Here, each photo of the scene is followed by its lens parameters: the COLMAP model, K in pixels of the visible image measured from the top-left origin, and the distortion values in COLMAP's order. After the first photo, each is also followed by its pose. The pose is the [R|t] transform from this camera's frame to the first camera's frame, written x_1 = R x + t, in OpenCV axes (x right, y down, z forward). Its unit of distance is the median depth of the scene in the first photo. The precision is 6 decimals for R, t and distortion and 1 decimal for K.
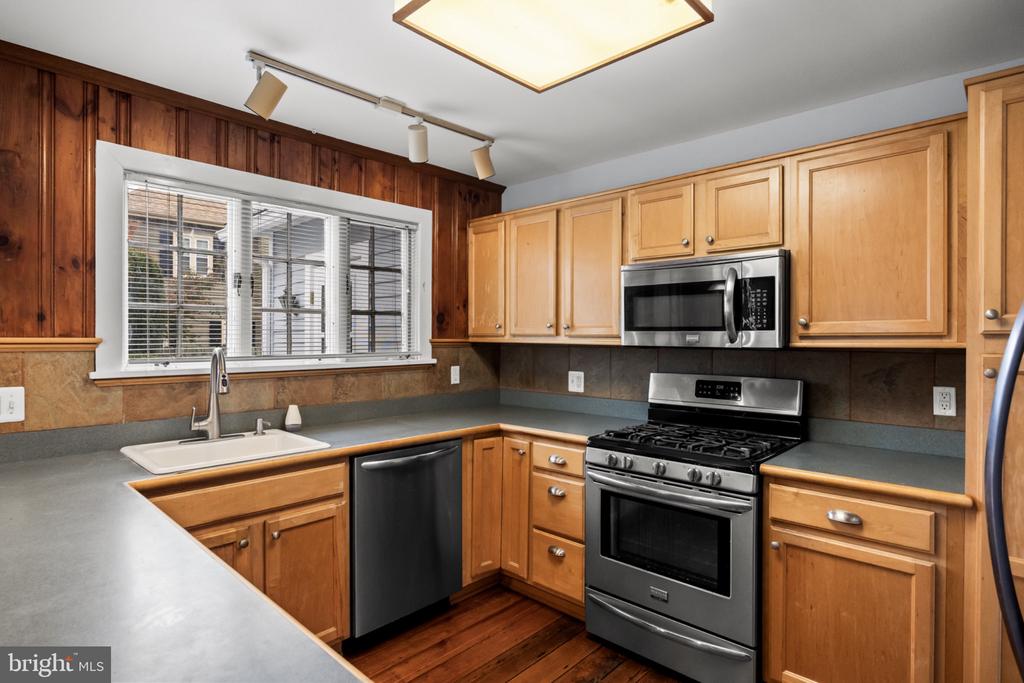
lens RADIAL K [[536.3, 0, 514.7], [0, 536.3, 341.3], [0, 0, 1]] dist [-0.005355, 0.000761]
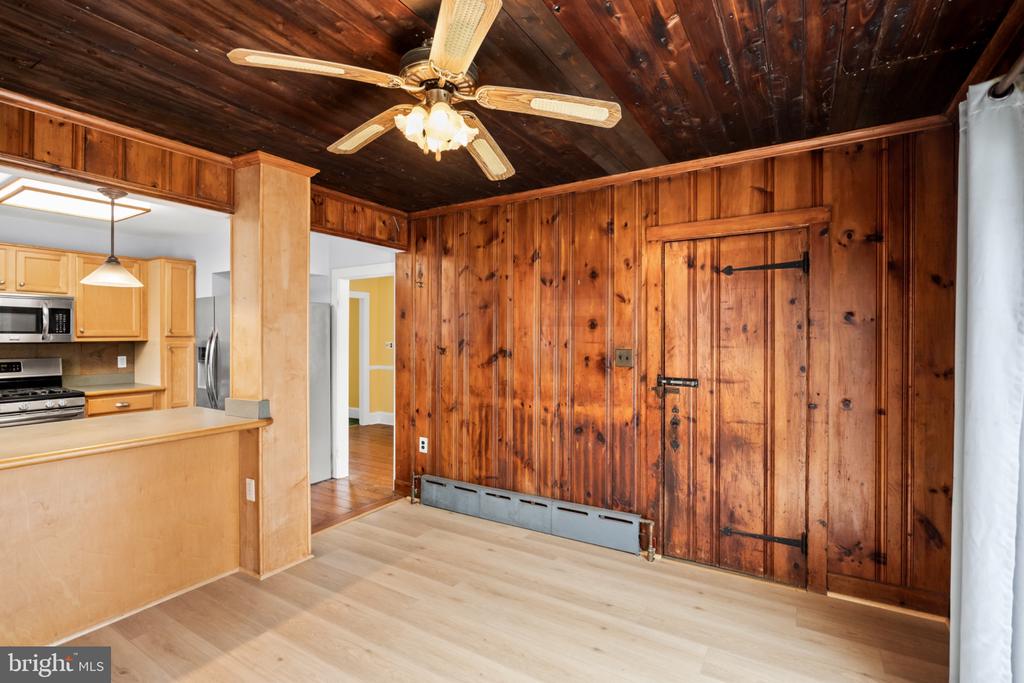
lens RADIAL K [[476.7, 0, 516.6], [0, 476.7, 339.8], [0, 0, 1]] dist [-0.014251, 0.000884]
pose [[-0.205657, -0.010247, 0.978570, -1.482980], [0.001428, 0.999941, 0.010771, -0.011951], [-0.978623, 0.003613, -0.205630, -0.313412]]
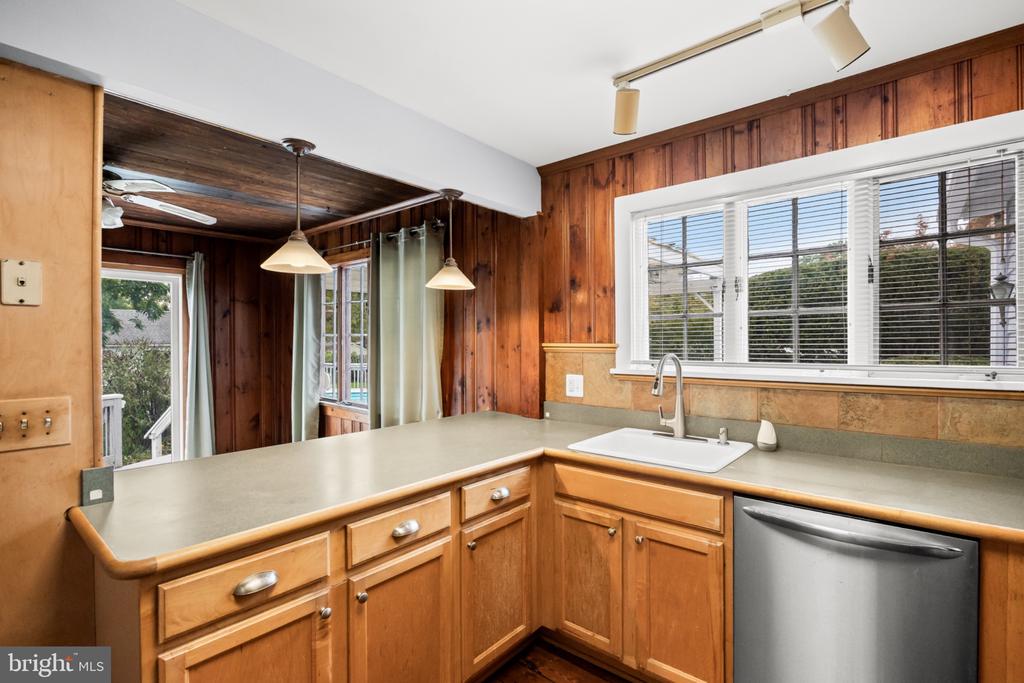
lens RADIAL K [[476.7, 0, 517.0], [0, 476.7, 343.8], [0, 0, 1]] dist [-0.014251, 0.000884]
pose [[0.059114, 0.003229, -0.998246, 0.345216], [-0.002761, 0.999991, 0.003071, -0.007641], [0.998247, 0.002575, 0.059122, 0.567794]]
